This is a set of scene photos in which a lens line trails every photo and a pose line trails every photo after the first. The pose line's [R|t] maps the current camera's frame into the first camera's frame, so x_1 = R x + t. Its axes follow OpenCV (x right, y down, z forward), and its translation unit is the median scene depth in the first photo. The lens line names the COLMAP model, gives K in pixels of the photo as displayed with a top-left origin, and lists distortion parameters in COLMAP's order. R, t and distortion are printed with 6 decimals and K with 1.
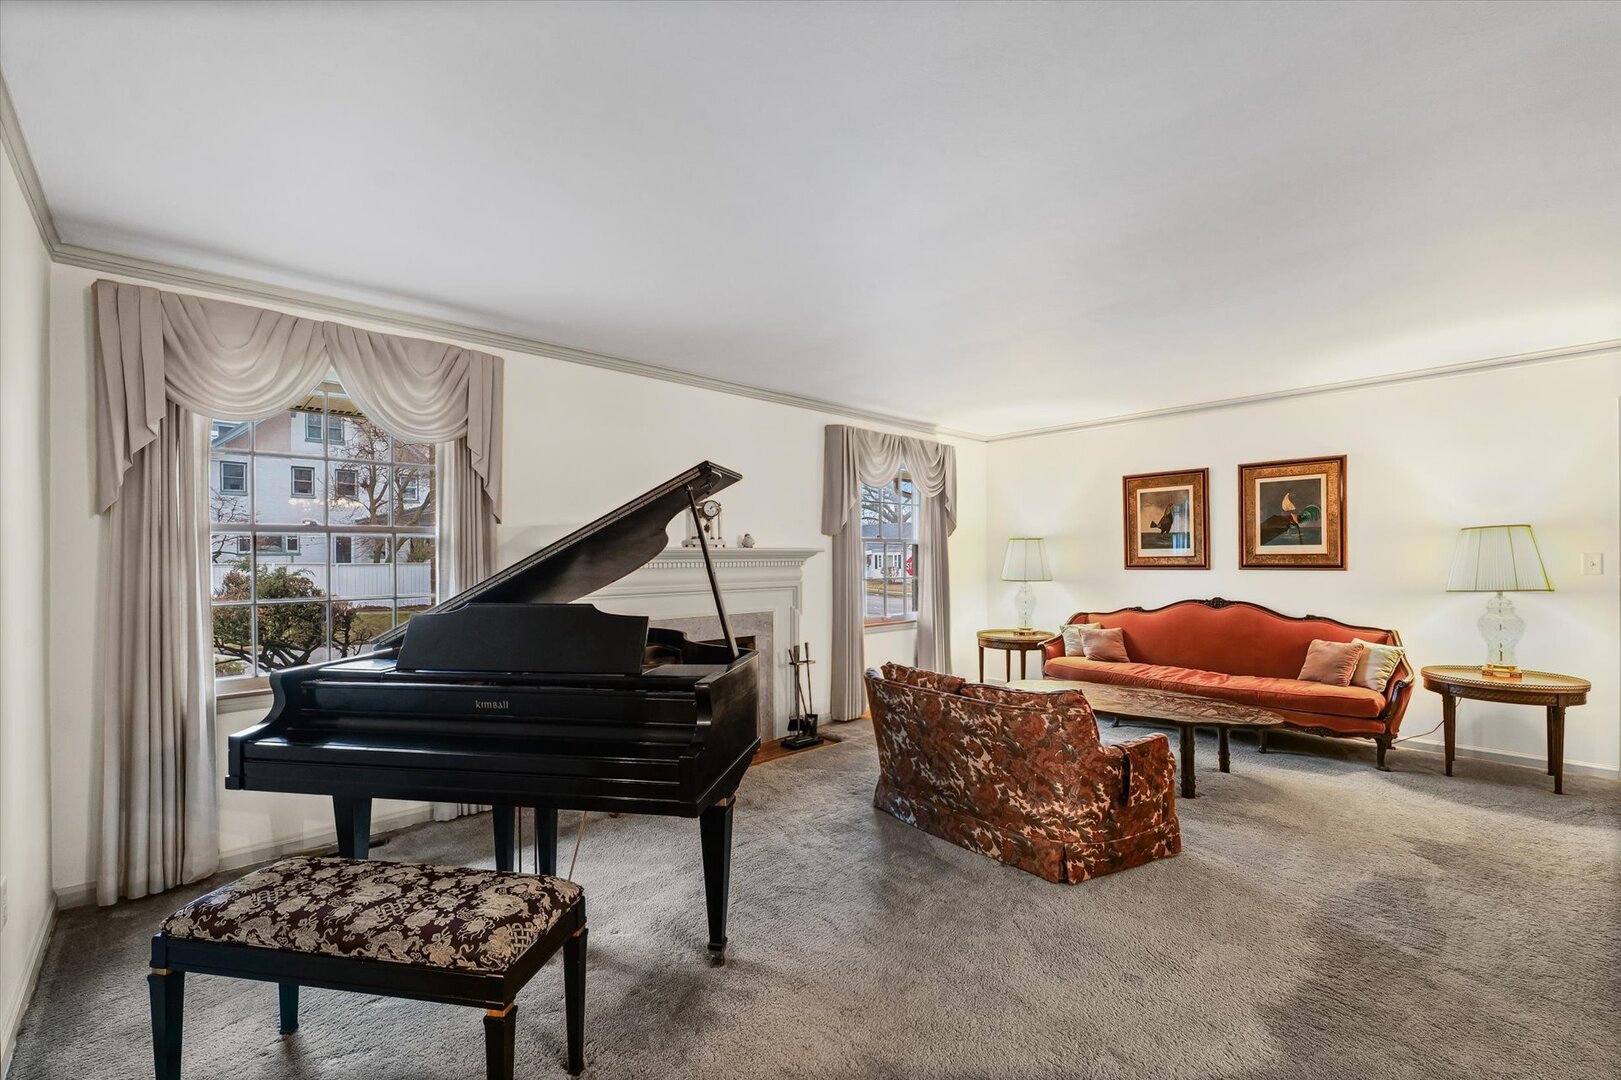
lens RADIAL K [[665.5, 0, 809.0], [0, 665.5, 549.3], [0, 0, 1]] dist [0.002376, -0.000240]
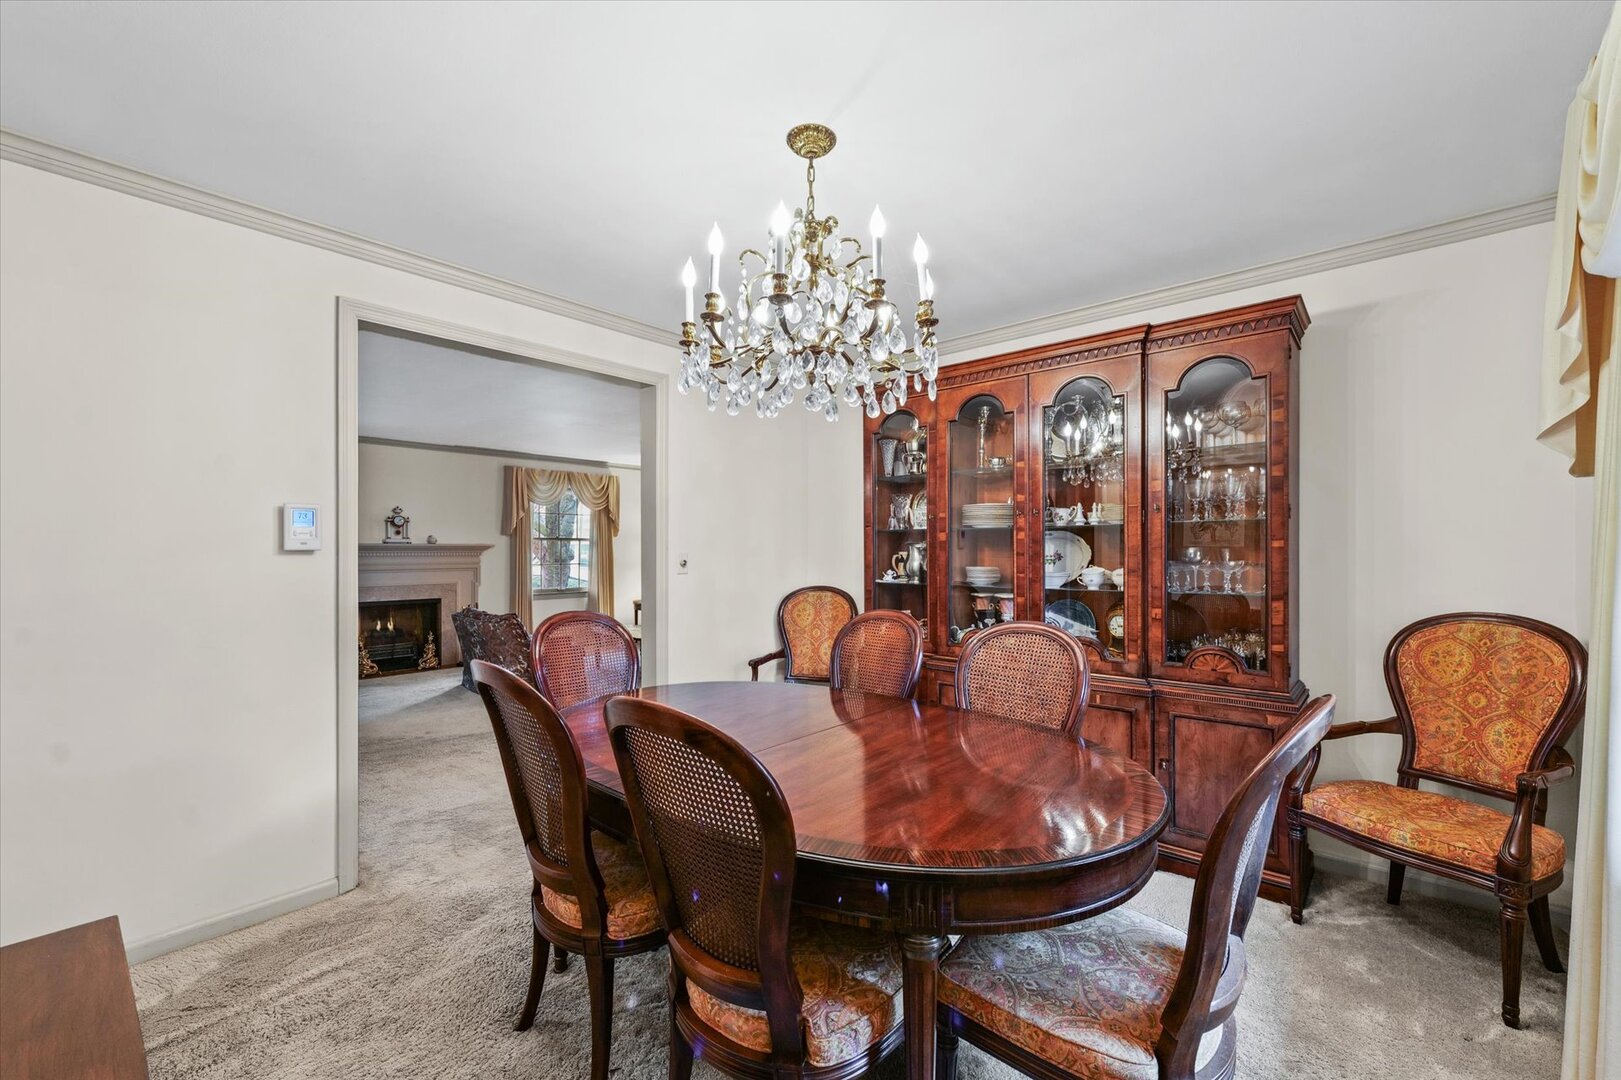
lens RADIAL K [[665.5, 0, 810.9], [0, 665.5, 545.4], [0, 0, 1]] dist [0.002376, -0.000240]
pose [[0.996753, 0.004500, 0.080389, 0.647126], [-0.004781, 0.999983, 0.003309, -0.007537], [-0.080373, -0.003683, 0.996758, -0.654479]]
